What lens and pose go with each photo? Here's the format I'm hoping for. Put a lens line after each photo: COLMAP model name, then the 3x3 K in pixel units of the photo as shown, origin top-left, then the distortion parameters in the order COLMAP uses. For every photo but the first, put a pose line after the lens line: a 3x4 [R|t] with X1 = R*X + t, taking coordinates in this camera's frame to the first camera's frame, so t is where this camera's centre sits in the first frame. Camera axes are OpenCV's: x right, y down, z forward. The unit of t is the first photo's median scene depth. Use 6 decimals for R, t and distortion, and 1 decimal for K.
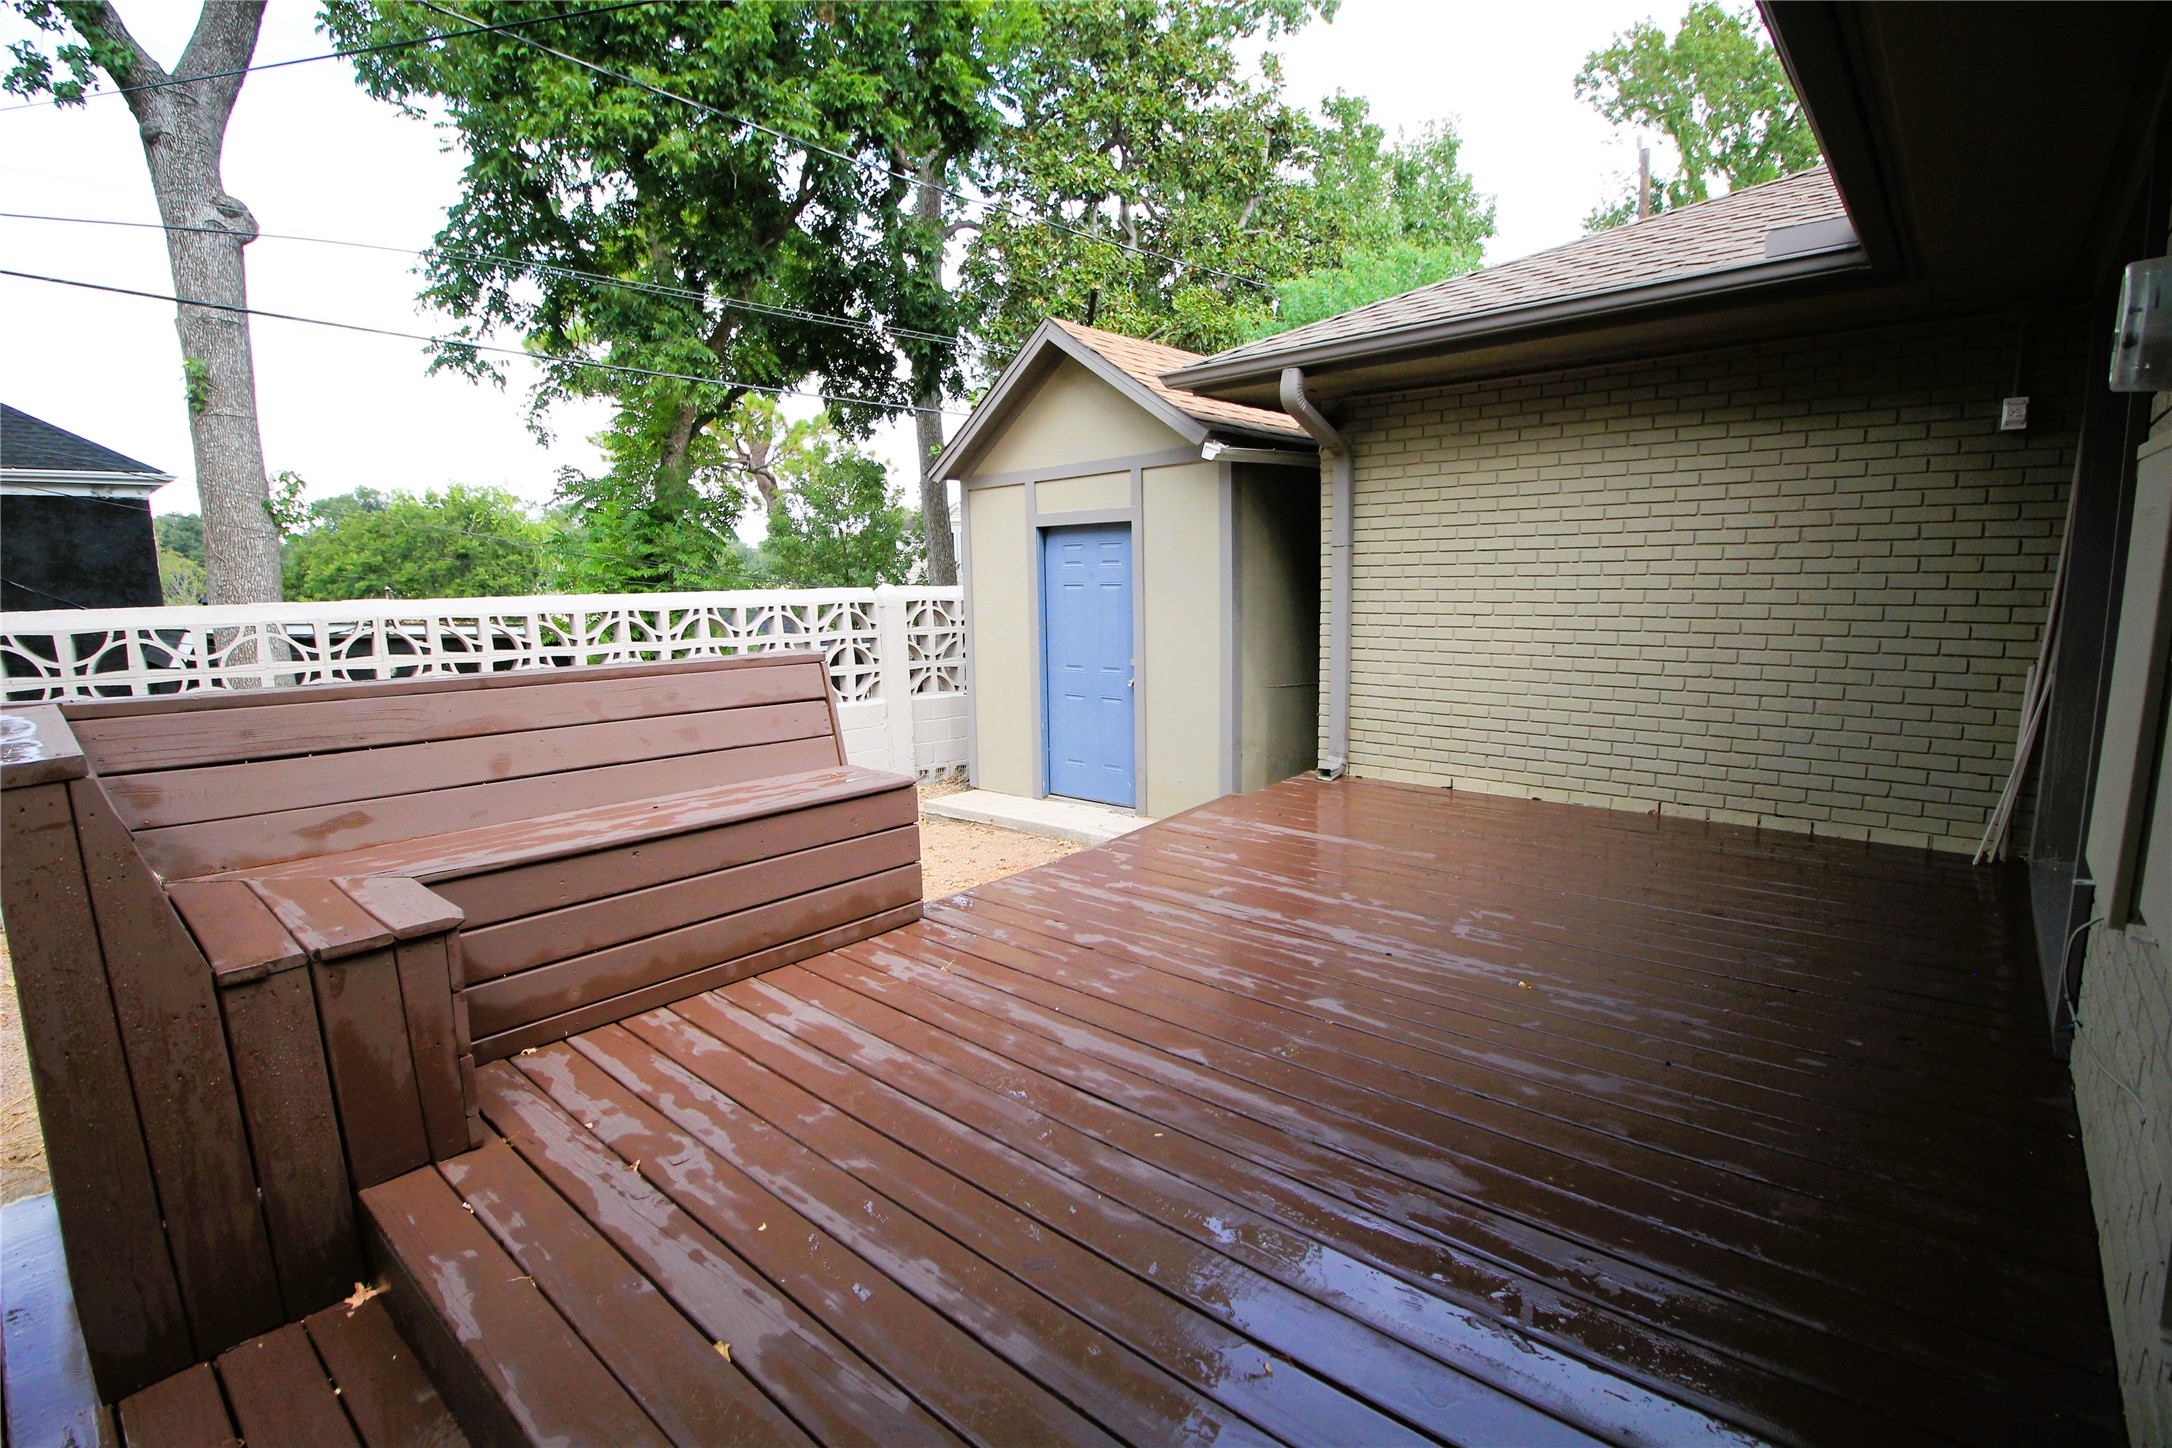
lens RADIAL K [[1006.8, 0, 1085.0], [0, 1006.8, 731.0], [0, 0, 1]] dist [-0.006721, -0.005693]
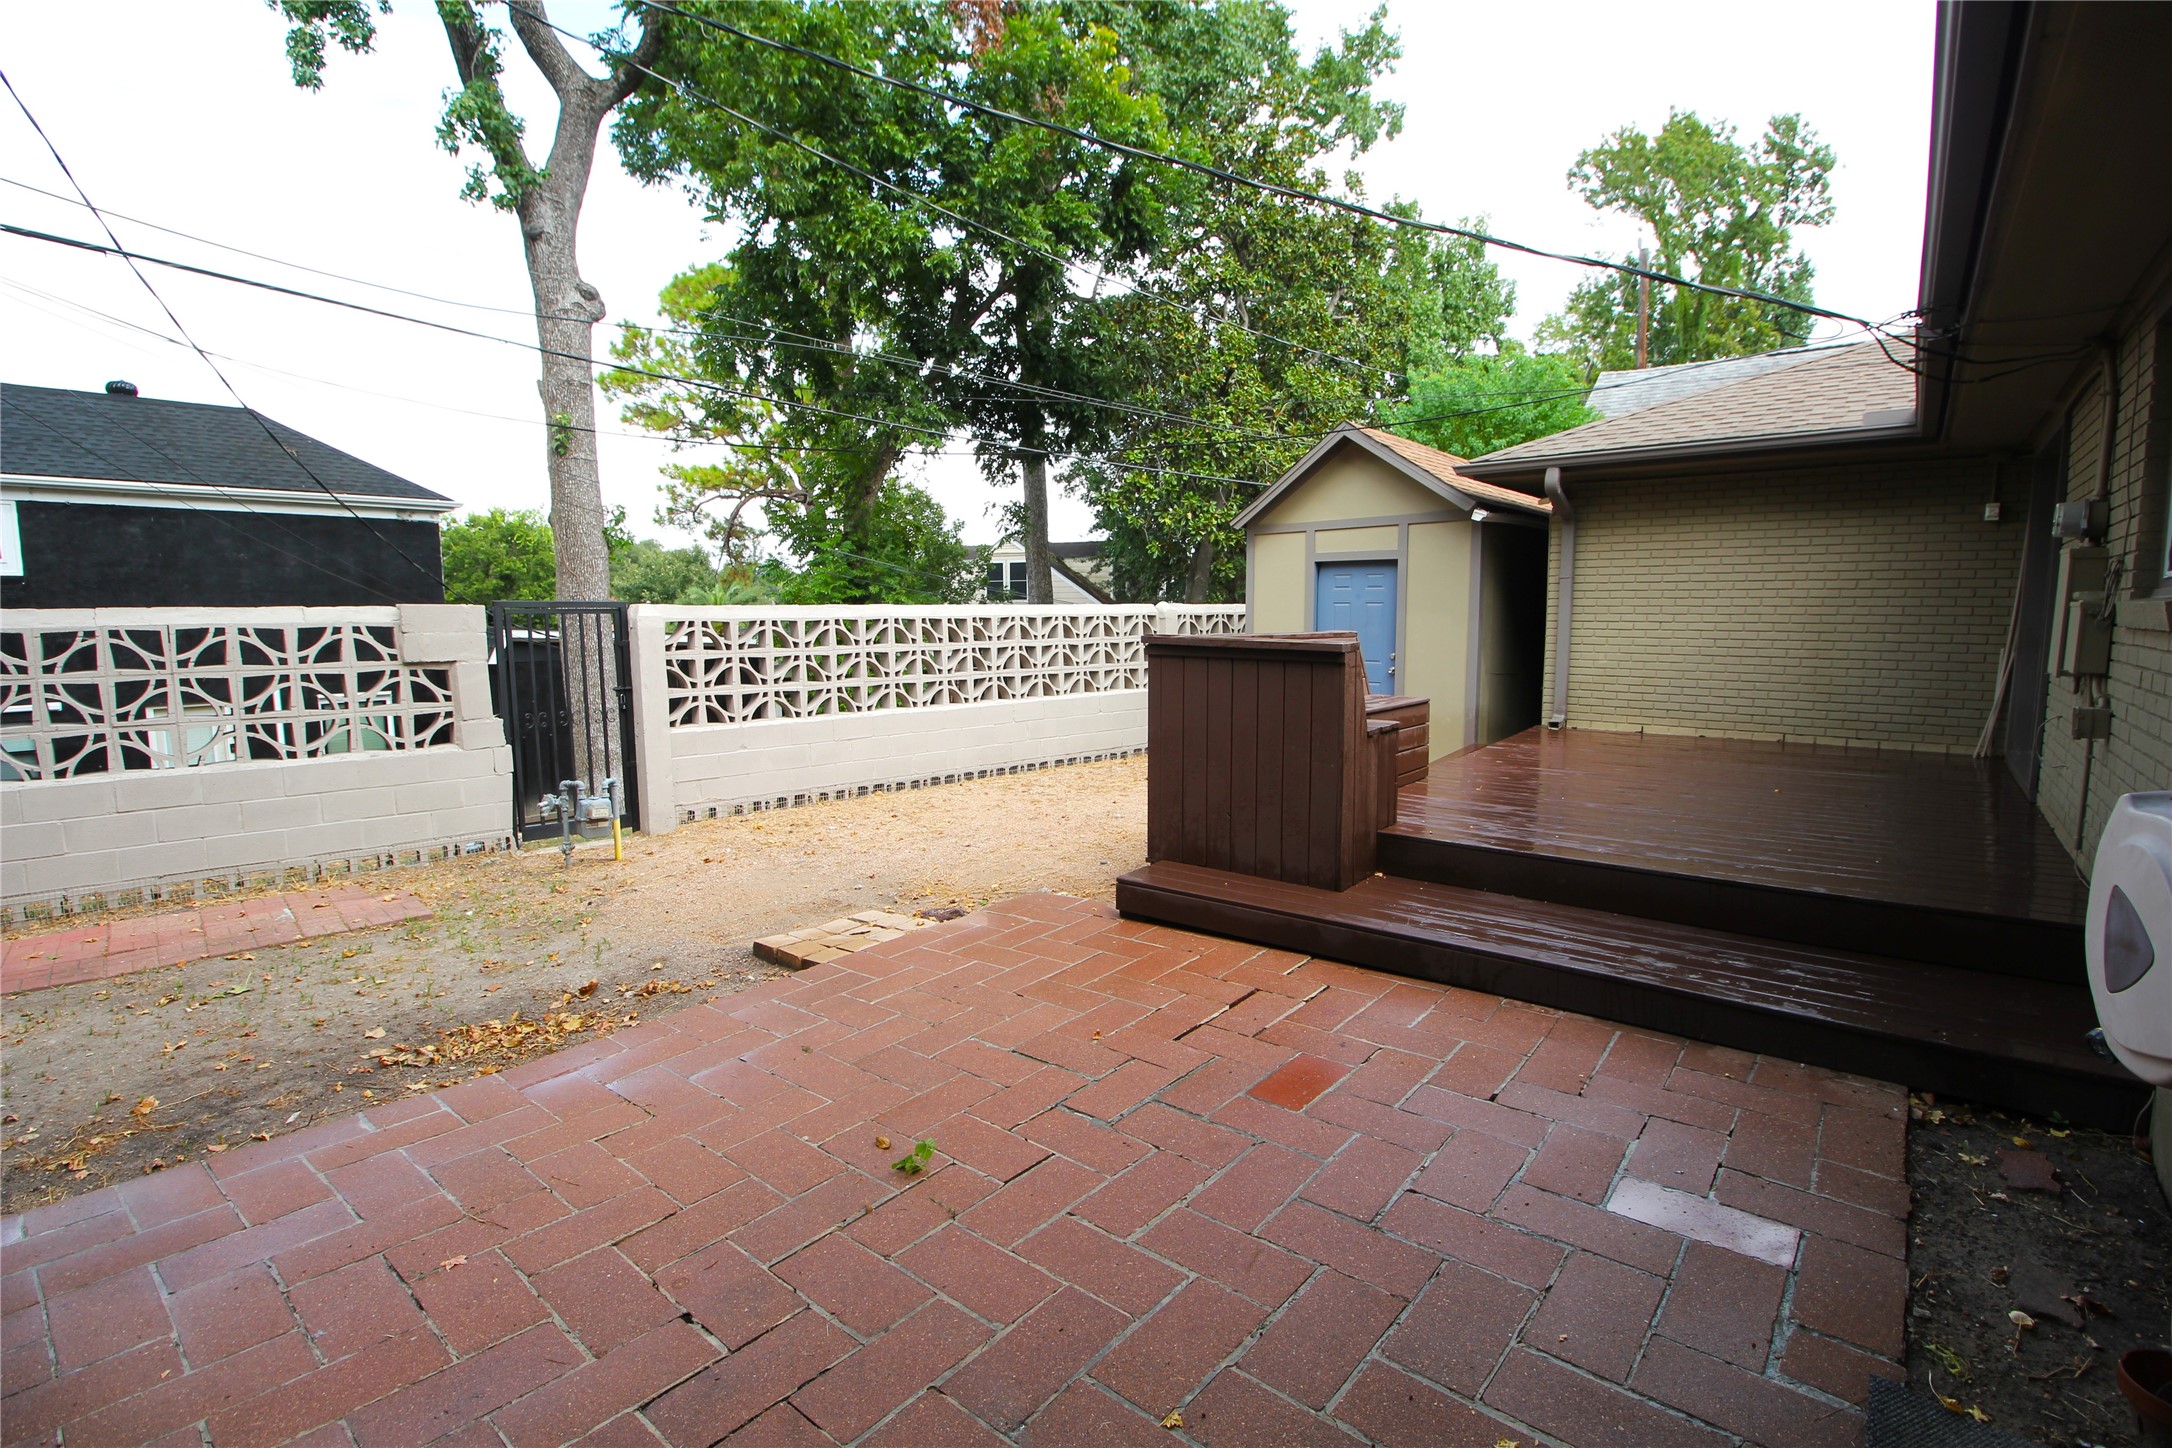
lens RADIAL K [[1006.8, 0, 1090.1], [0, 1006.8, 729.7], [0, 0, 1]] dist [-0.006721, -0.005693]
pose [[0.999064, 0.011441, 0.041717, -0.586871], [-0.010034, 0.999379, -0.033779, 0.119414], [-0.042078, 0.033328, 0.998558, -0.553236]]
